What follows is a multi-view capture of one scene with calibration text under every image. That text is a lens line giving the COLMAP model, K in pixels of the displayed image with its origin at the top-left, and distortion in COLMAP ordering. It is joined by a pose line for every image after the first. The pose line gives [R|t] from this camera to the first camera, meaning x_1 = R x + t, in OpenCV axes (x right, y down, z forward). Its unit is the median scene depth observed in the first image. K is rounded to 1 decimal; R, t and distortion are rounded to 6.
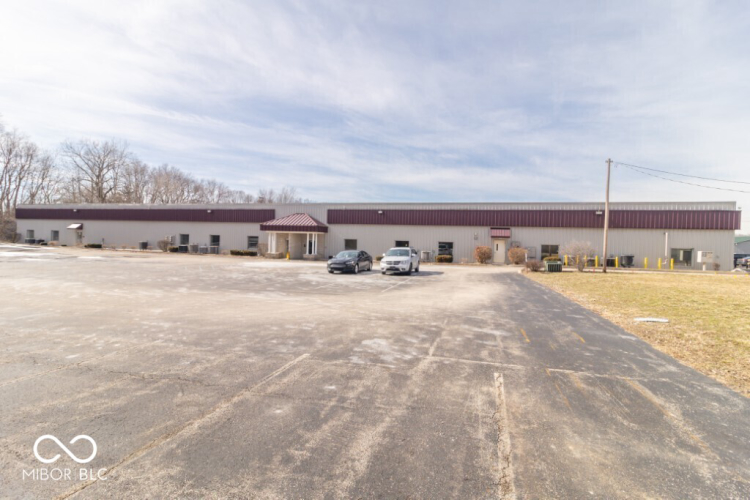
lens RADIAL K [[348.5, 0, 375.9], [0, 348.5, 244.0], [0, 0, 1]] dist [0.000938, 0.000534]
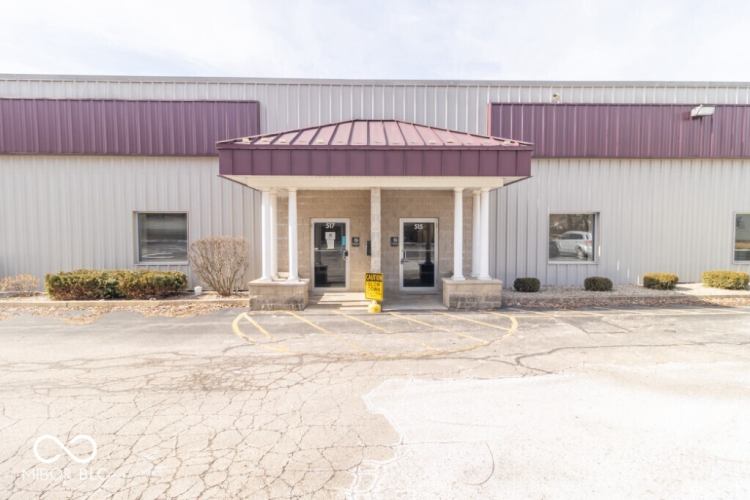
lens RADIAL K [[348.5, 0, 375.9], [0, 348.5, 244.0], [0, 0, 1]] dist [0.000938, 0.000534]
pose [[0.957657, -0.027219, 0.286623, -0.296221], [0.026382, 0.999629, 0.006781, 0.003097], [-0.286701, 0.001068, 0.958020, 0.762524]]
